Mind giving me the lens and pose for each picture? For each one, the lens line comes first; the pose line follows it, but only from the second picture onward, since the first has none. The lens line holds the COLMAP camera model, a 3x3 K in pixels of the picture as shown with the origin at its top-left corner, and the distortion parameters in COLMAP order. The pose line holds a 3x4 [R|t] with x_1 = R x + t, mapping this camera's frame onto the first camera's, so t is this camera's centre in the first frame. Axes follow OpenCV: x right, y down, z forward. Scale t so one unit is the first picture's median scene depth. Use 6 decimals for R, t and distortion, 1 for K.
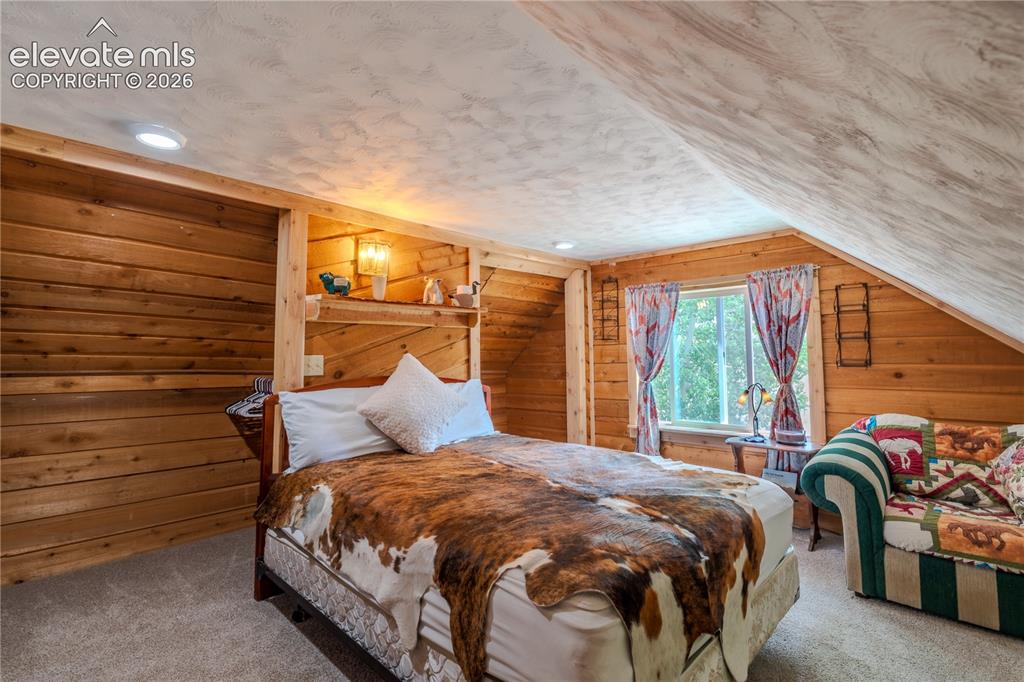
lens RADIAL K [[445.8, 0, 514.2], [0, 445.8, 326.2], [0, 0, 1]] dist [-0.000855, 0.000153]
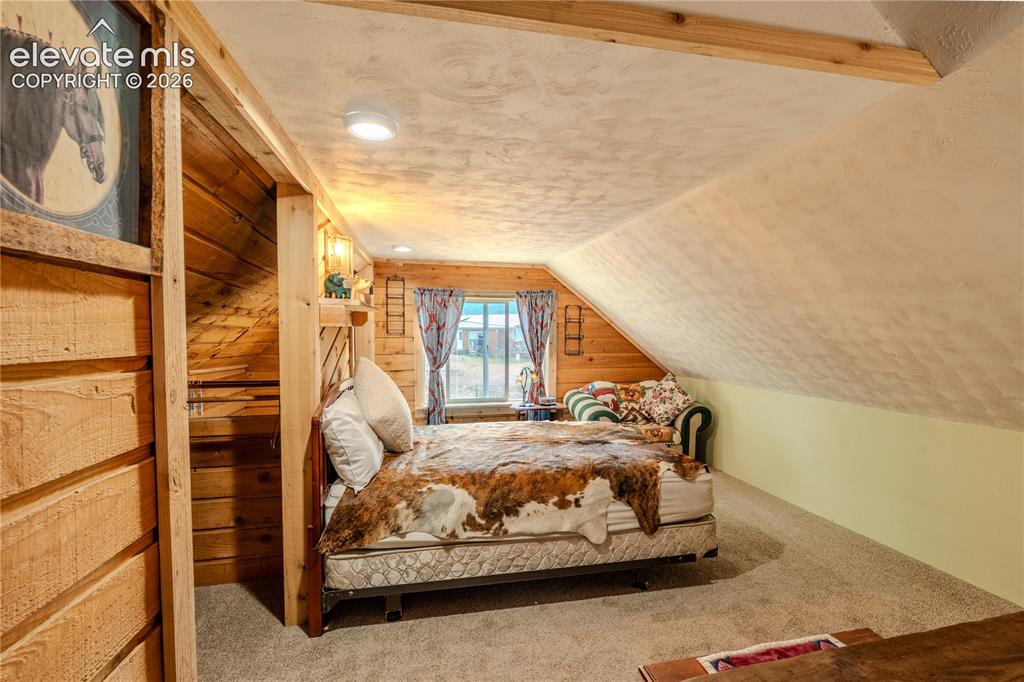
lens RADIAL K [[463.4, 0, 512.0], [0, 463.4, 341.0], [0, 0, 1]] dist [-0.003986, -0.000109]
pose [[0.614417, -0.006951, 0.788951, -1.012770], [-0.058731, 0.996784, 0.054520, -0.059912], [-0.786793, -0.079834, 0.612032, 0.146778]]
